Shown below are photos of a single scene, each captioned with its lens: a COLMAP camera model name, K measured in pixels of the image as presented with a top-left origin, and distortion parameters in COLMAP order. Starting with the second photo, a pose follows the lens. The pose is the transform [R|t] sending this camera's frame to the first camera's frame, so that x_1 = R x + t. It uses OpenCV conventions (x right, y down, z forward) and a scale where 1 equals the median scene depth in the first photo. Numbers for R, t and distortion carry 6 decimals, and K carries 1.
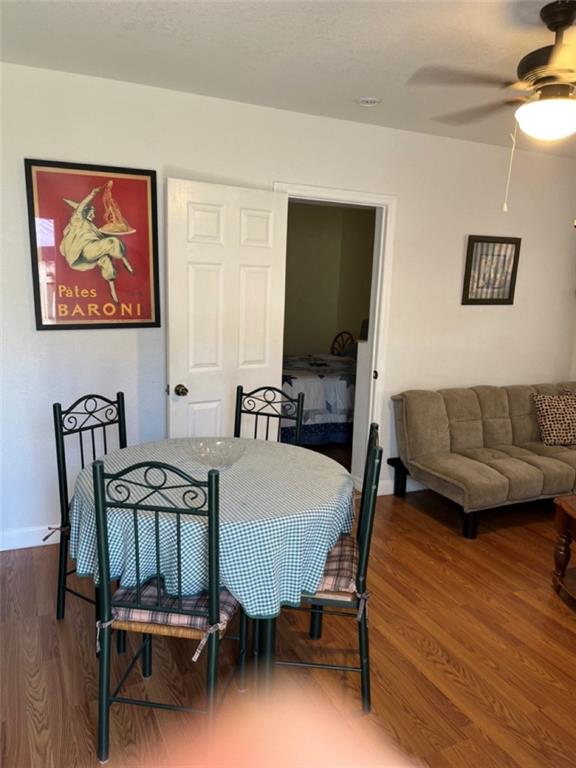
lens RADIAL K [[576.6, 0, 292.6], [0, 576.6, 384.4], [0, 0, 1]] dist [0.057853, -0.093091]
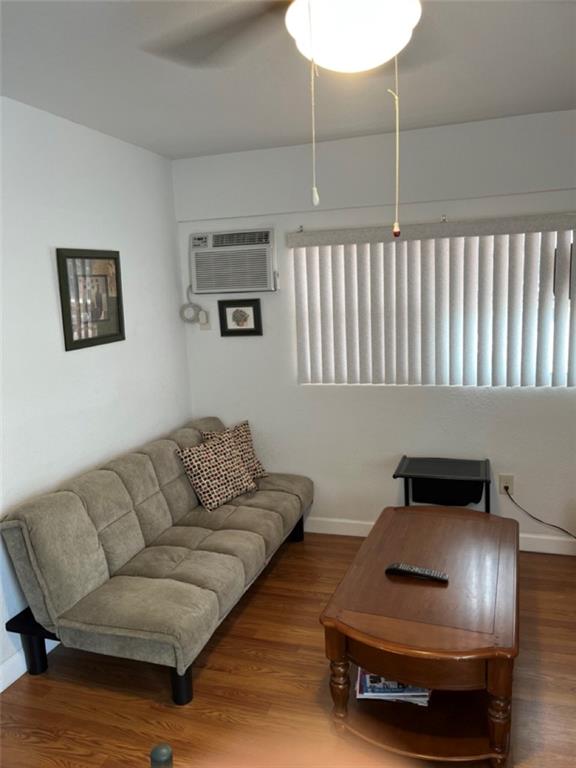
lens RADIAL K [[576.6, 0, 292.6], [0, 576.6, 384.4], [0, 0, 1]] dist [0.057853, -0.093091]
pose [[0.683288, -0.186172, 0.706015, -0.011424], [0.196865, 0.978112, 0.067394, -0.095974], [-0.703109, 0.092940, 0.704983, 0.353954]]
